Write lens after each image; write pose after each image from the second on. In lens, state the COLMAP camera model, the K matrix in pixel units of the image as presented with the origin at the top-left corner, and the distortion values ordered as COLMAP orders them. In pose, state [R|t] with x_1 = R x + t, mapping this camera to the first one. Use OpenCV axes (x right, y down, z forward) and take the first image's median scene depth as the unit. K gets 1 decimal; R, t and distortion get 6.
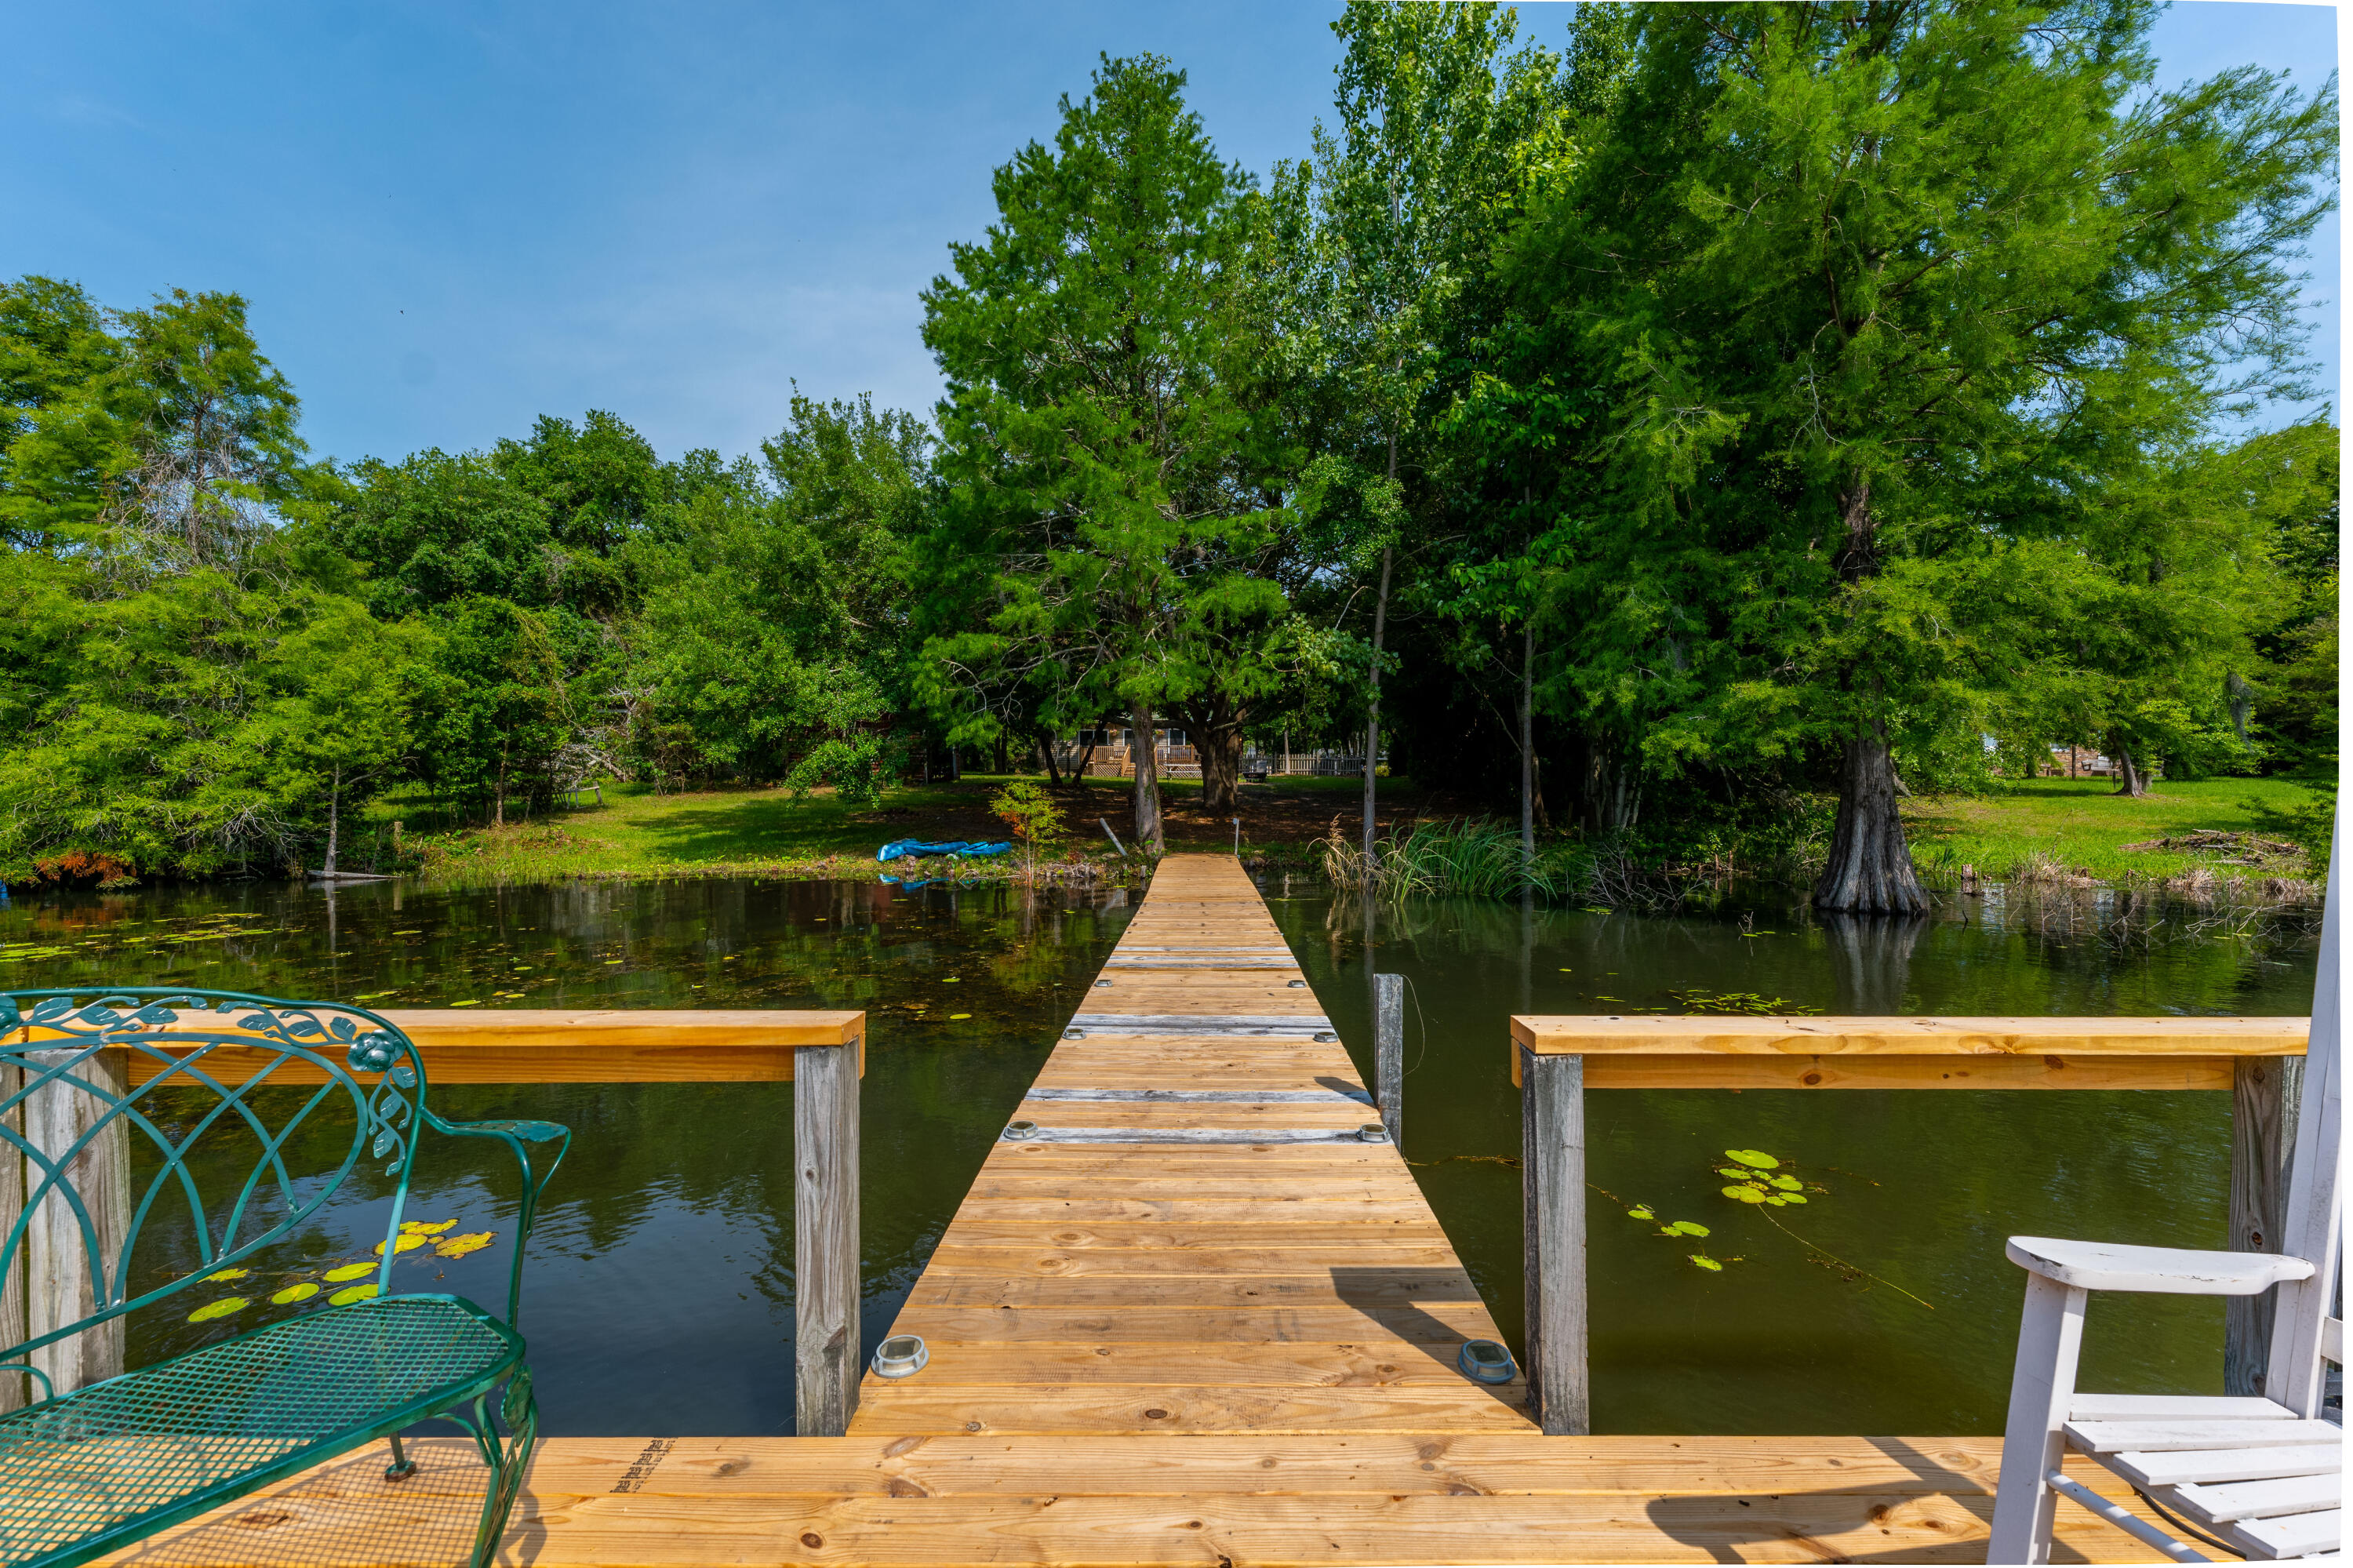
lens RADIAL K [[940.2, 0, 1176.5], [0, 940.2, 784.0], [0, 0, 1]] dist [-0.001634, -0.000007]
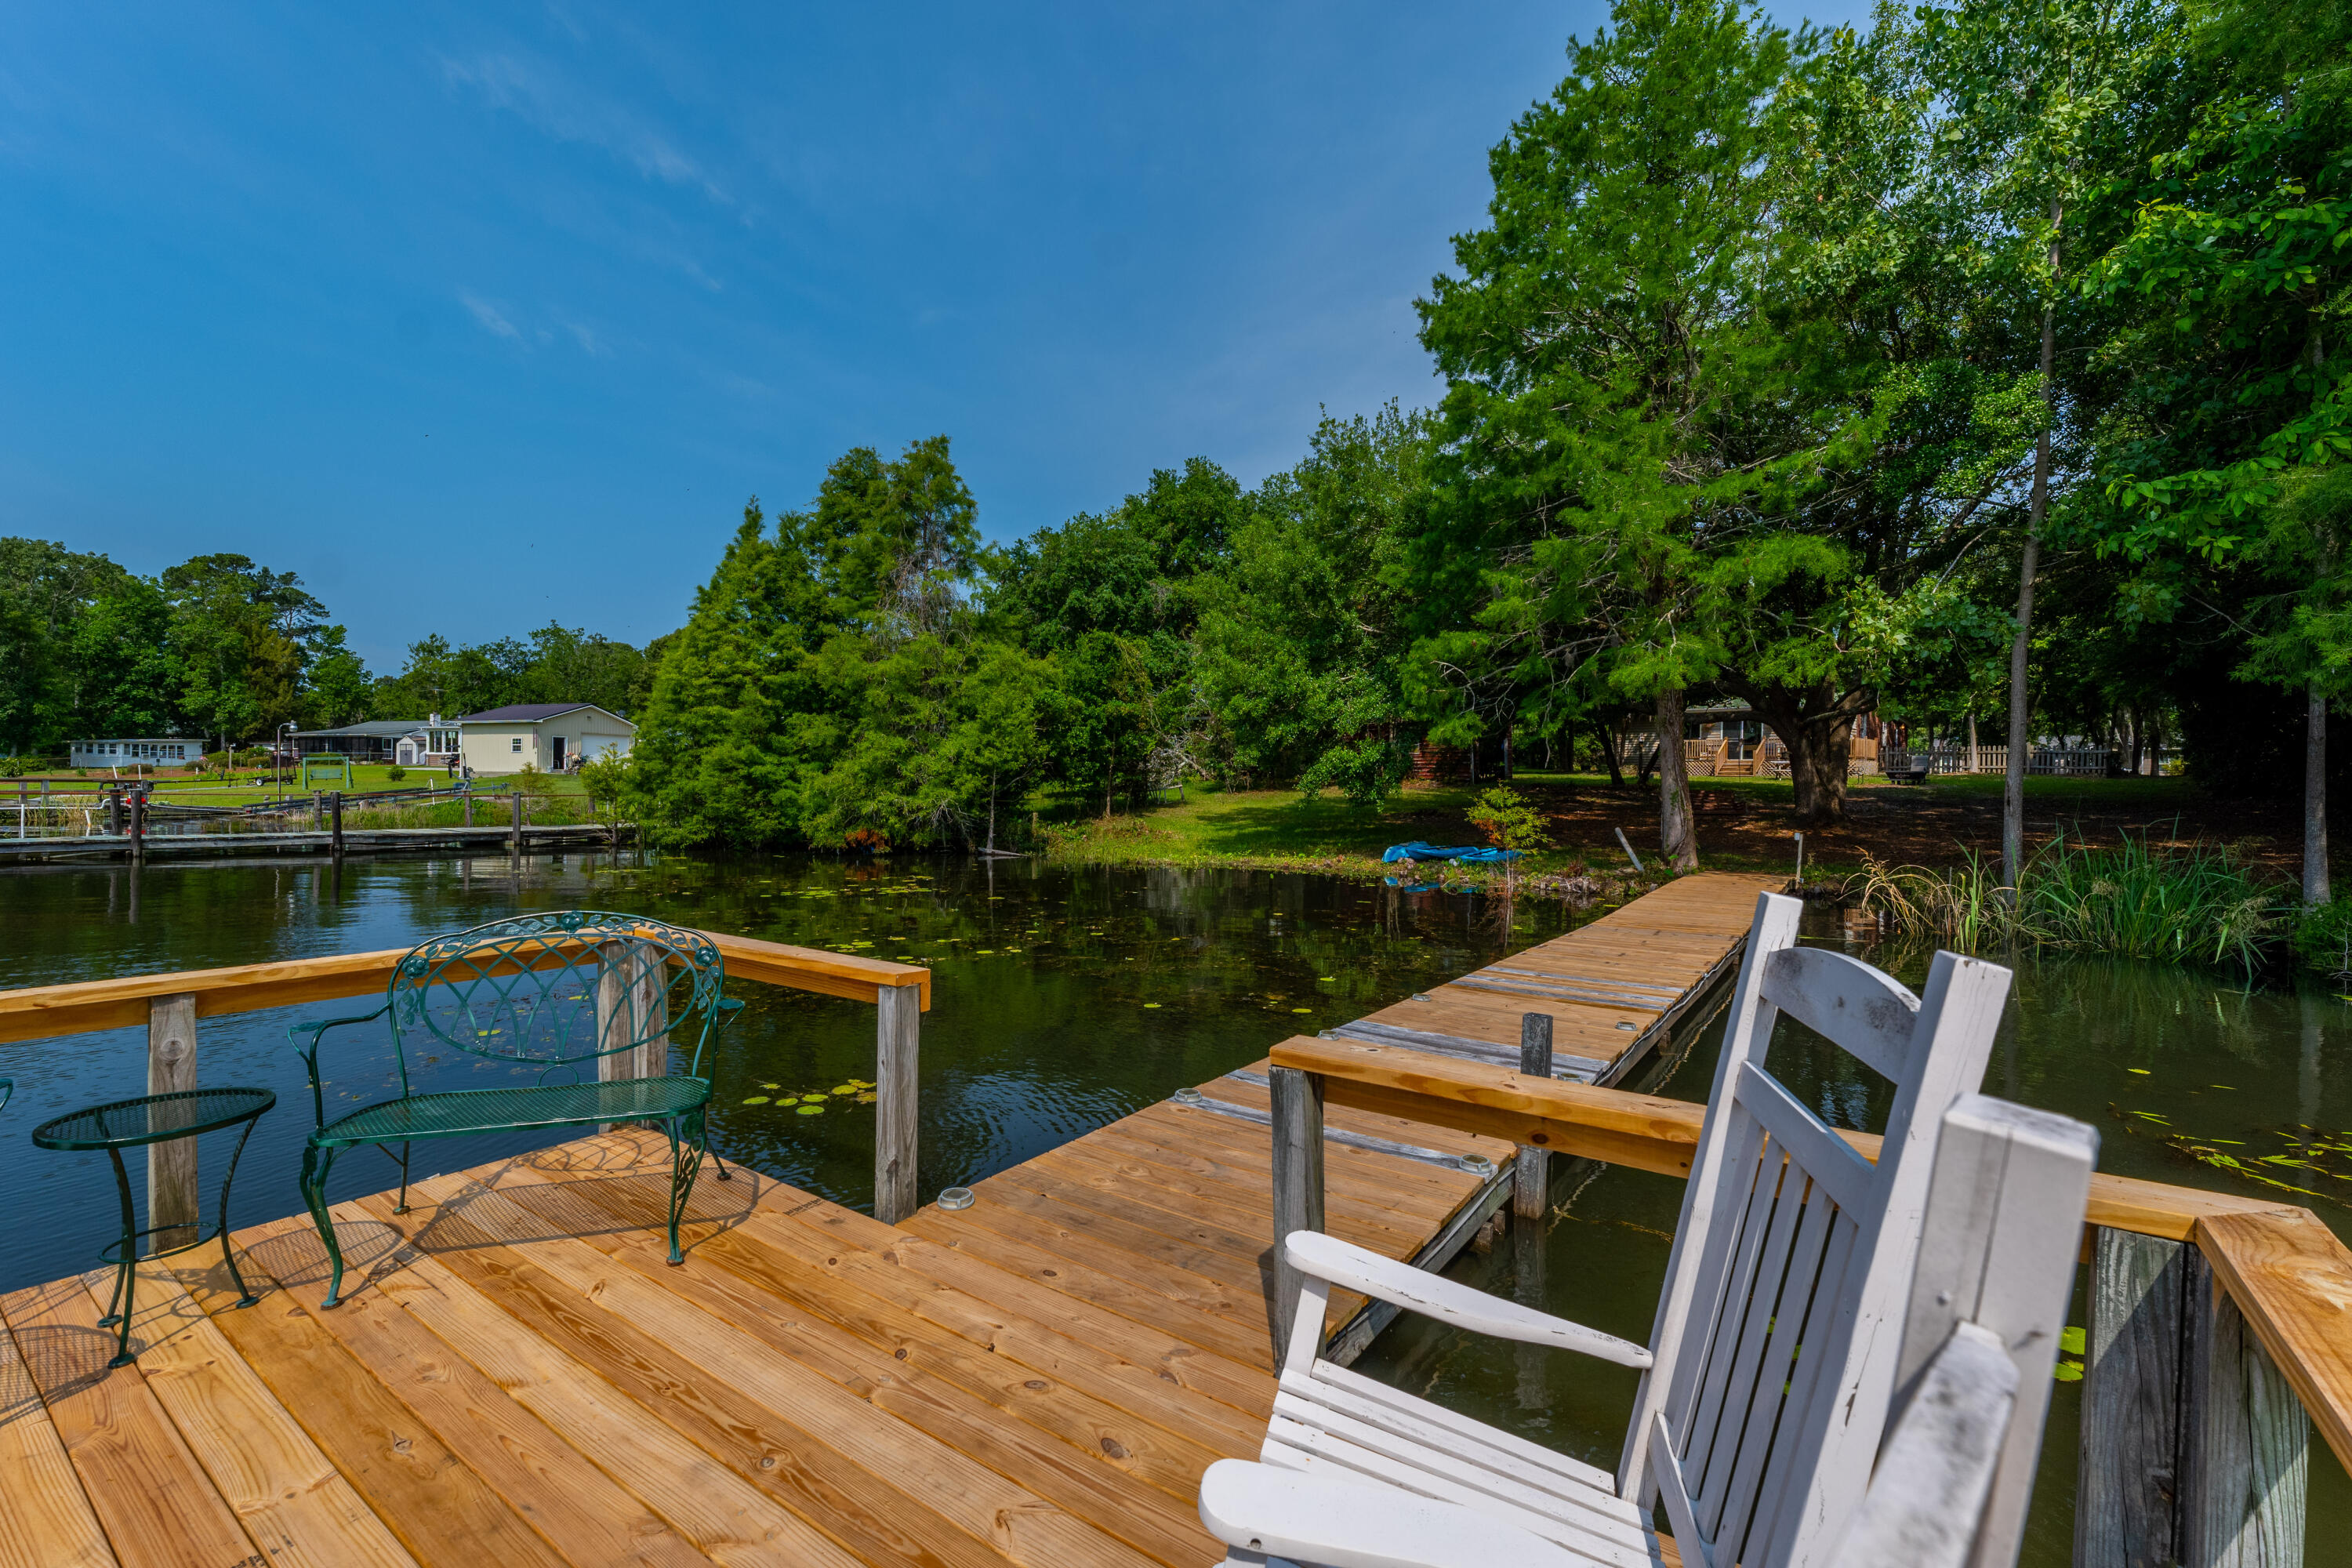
lens RADIAL K [[996.2, 0, 1176.4], [0, 996.2, 772.4], [0, 0, 1]] dist [0.008452, 0.000309]
pose [[0.817331, 0.000451, -0.576168, 0.131178], [-0.003545, 0.999985, -0.004247, -0.011048], [0.576157, 0.005514, 0.817320, -0.017362]]
